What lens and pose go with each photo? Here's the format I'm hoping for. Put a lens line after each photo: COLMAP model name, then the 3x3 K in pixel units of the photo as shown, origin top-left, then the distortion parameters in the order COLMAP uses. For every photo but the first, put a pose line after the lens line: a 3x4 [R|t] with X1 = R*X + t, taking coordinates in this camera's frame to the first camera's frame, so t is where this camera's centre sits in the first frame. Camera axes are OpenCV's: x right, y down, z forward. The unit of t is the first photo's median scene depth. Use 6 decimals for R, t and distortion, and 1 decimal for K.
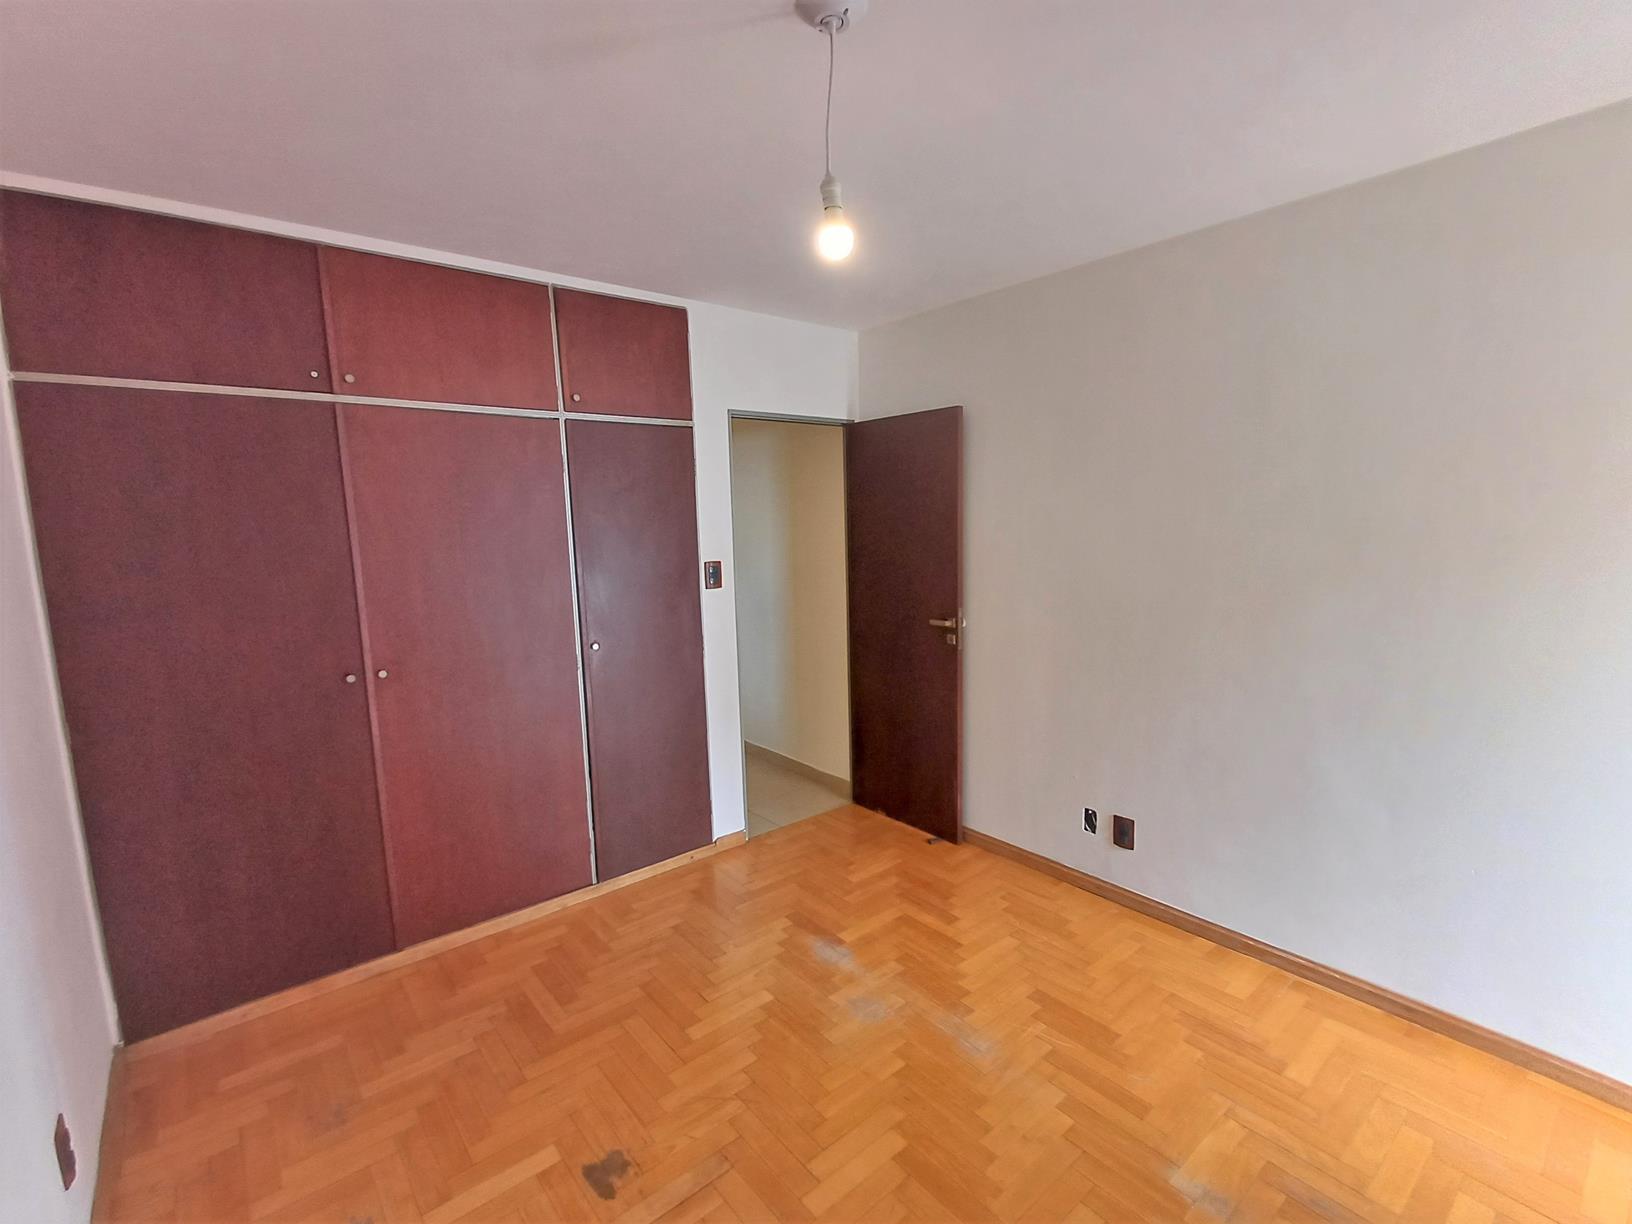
lens RADIAL K [[747.1, 0, 862.0], [0, 747.1, 616.1], [0, 0, 1]] dist [0.003421, 0.000881]
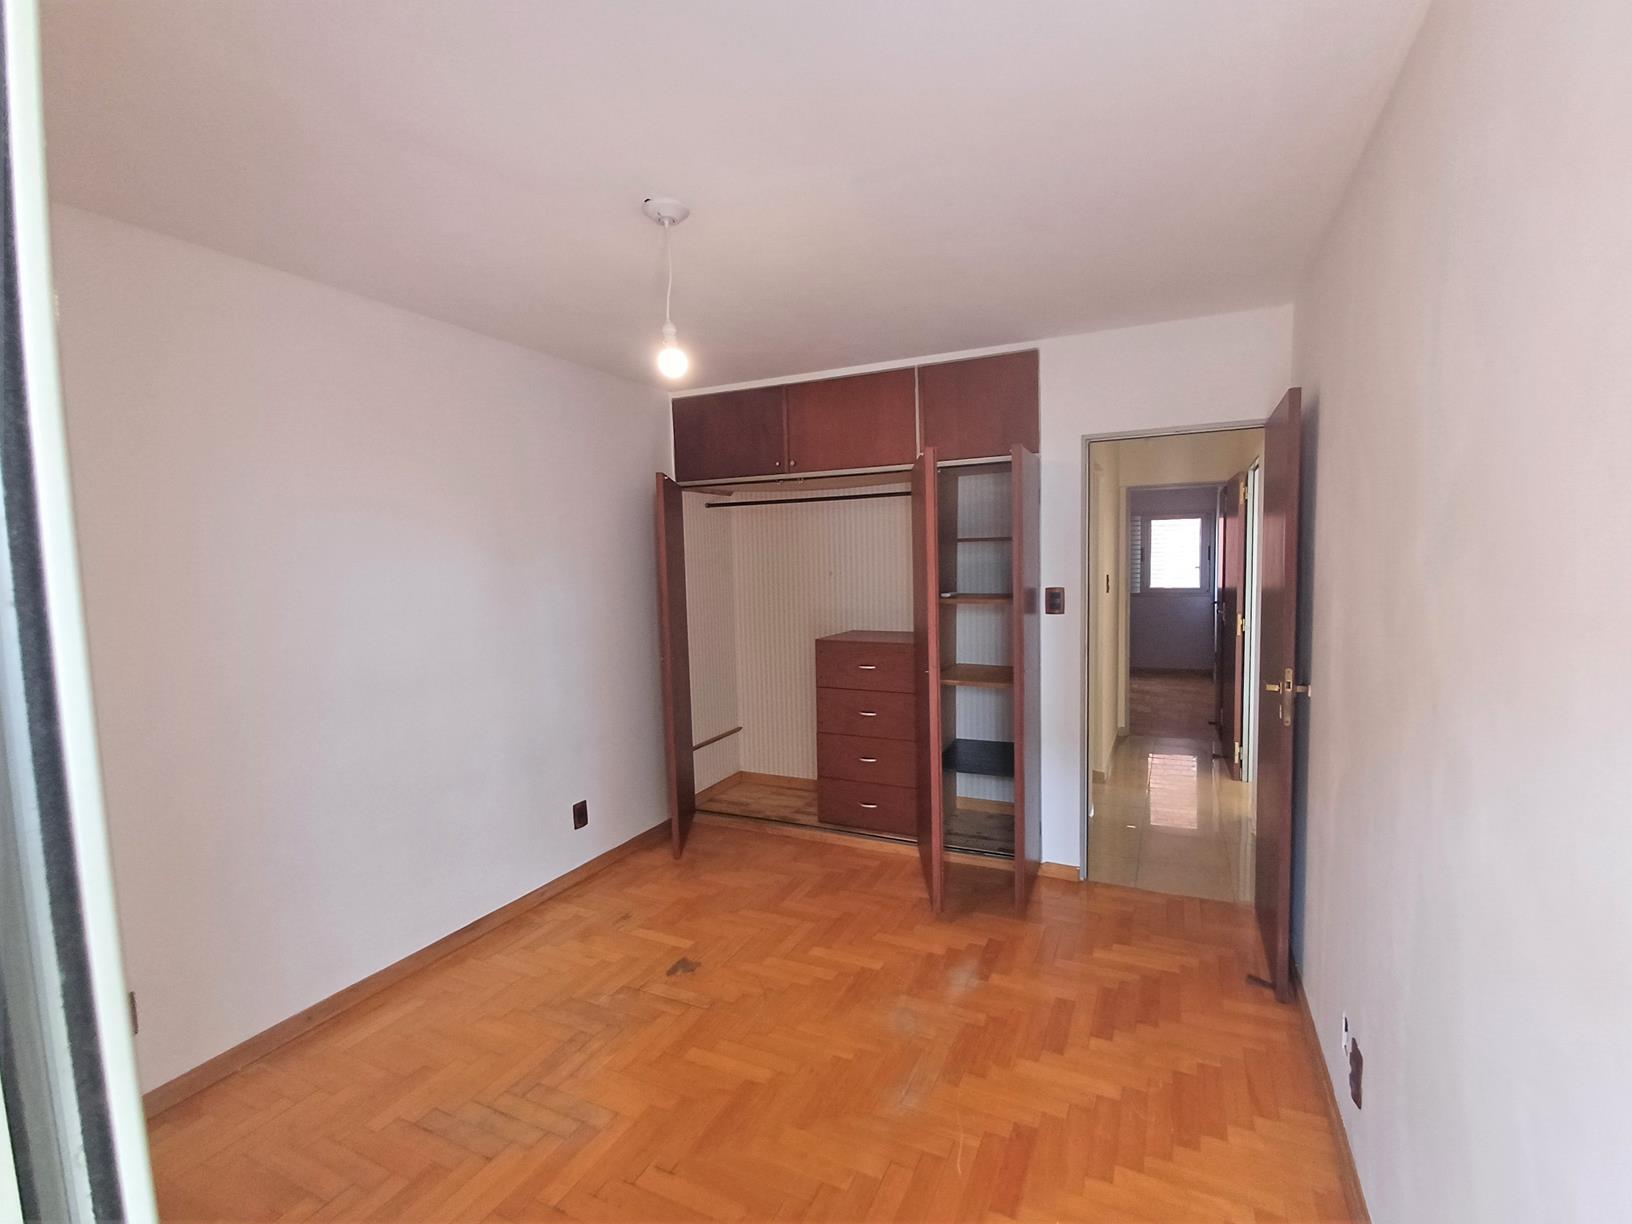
lens RADIAL K [[747.1, 0, 818.2], [0, 747.1, 618.2], [0, 0, 1]] dist [0.003421, 0.000881]
pose [[0.397357, 0.084084, -0.913804, 0.782438], [-0.106609, 0.993280, 0.045039, -0.056510], [0.911450, 0.079524, 0.403651, 0.388076]]
